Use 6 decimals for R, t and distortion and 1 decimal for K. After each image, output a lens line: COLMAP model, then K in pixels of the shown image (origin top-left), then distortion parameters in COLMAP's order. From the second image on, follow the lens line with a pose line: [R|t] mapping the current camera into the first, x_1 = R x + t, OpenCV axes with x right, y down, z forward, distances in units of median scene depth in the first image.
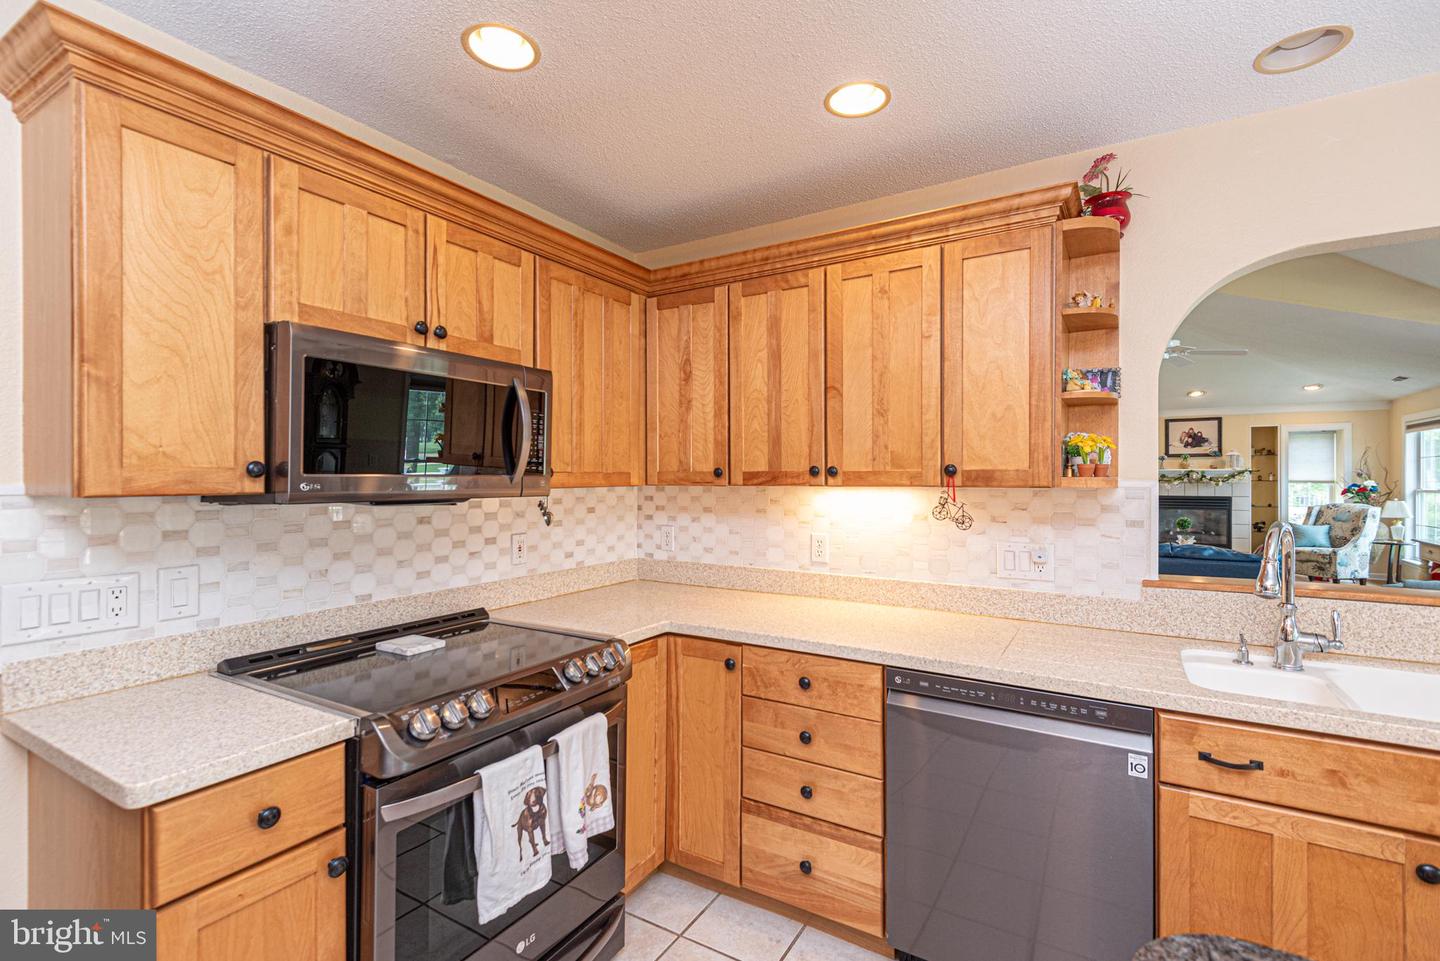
lens RADIAL K [[667.9, 0, 720.1], [0, 667.9, 476.2], [0, 0, 1]] dist [0.008219, -0.000047]
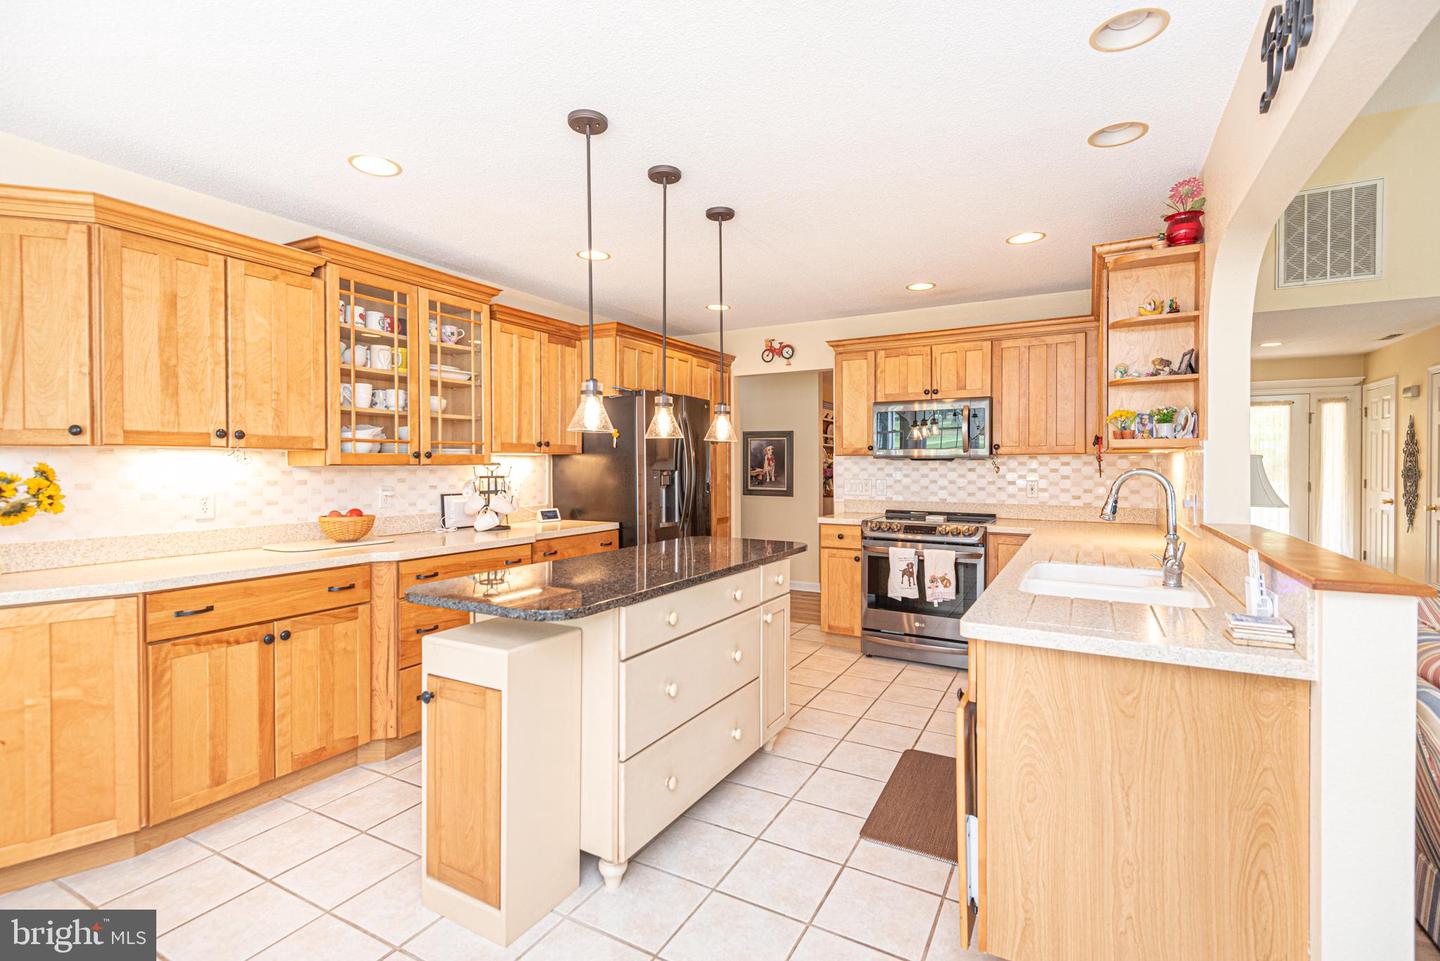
lens RADIAL K [[667.9, 0, 720.1], [0, 667.9, 476.2], [0, 0, 1]] dist [0.008219, -0.000047]
pose [[0.034920, 0.015342, -0.999272, 2.042524], [-0.003717, 0.999877, 0.015221, 0.065389], [0.999383, 0.003183, 0.034973, 0.104980]]
